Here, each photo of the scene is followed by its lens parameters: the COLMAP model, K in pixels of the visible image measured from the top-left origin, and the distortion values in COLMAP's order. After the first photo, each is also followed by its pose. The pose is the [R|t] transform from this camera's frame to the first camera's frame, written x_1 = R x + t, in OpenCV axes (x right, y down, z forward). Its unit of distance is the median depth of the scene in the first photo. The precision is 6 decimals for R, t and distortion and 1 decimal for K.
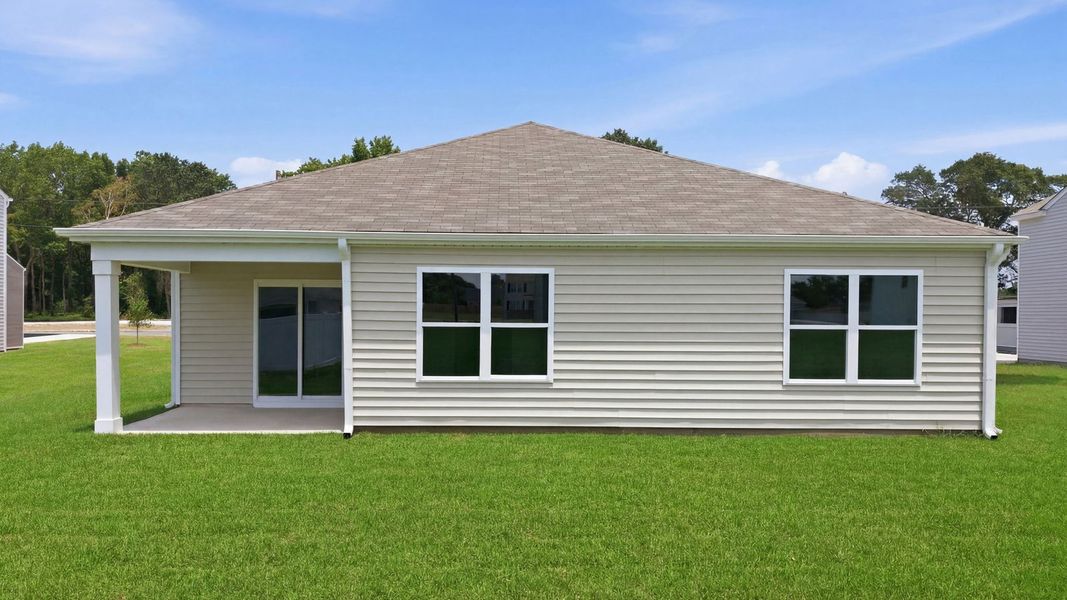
lens RADIAL K [[465.5, 0, 533.3], [0, 465.5, 298.5], [0, 0, 1]] dist [0.001498, 0.000745]
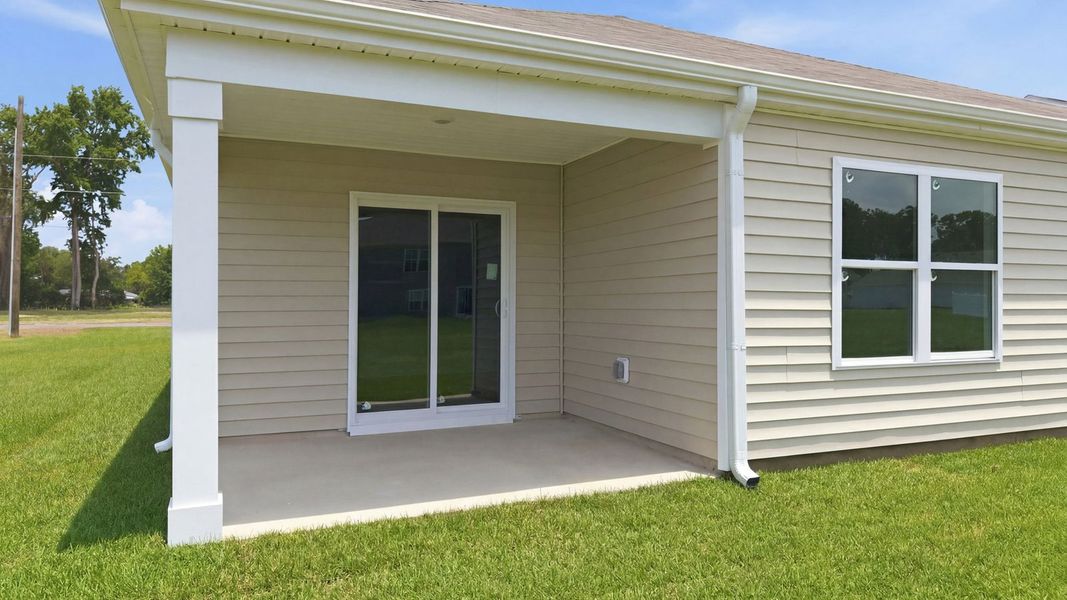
lens RADIAL K [[728.2, 0, 524.1], [0, 728.2, 298.0], [0, 0, 1]] dist [-0.003085, -0.009507]
pose [[0.926748, -0.005831, 0.375639, -0.891959], [-0.002837, 0.999742, 0.022518, 0.077206], [-0.375674, -0.021934, 0.926492, 0.354871]]
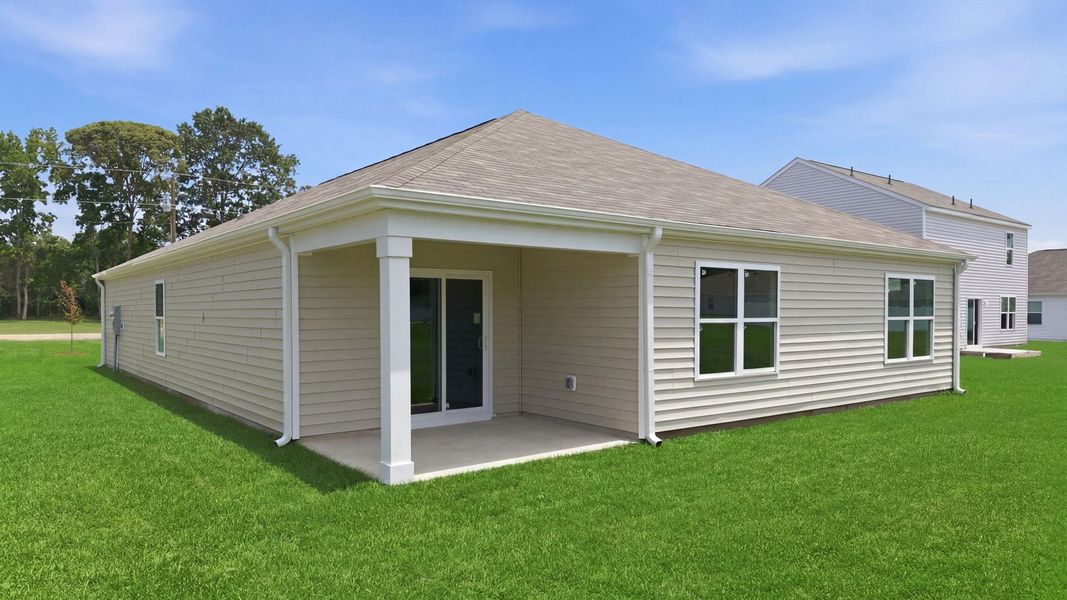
lens RADIAL K [[728.2, 0, 540.0], [0, 728.2, 306.9], [0, 0, 1]] dist [-0.003085, -0.009507]
pose [[0.795160, -0.004869, 0.606381, -1.402368], [-0.013665, 0.999570, 0.025945, -0.007816], [-0.606246, -0.028916, 0.794751, 0.008611]]
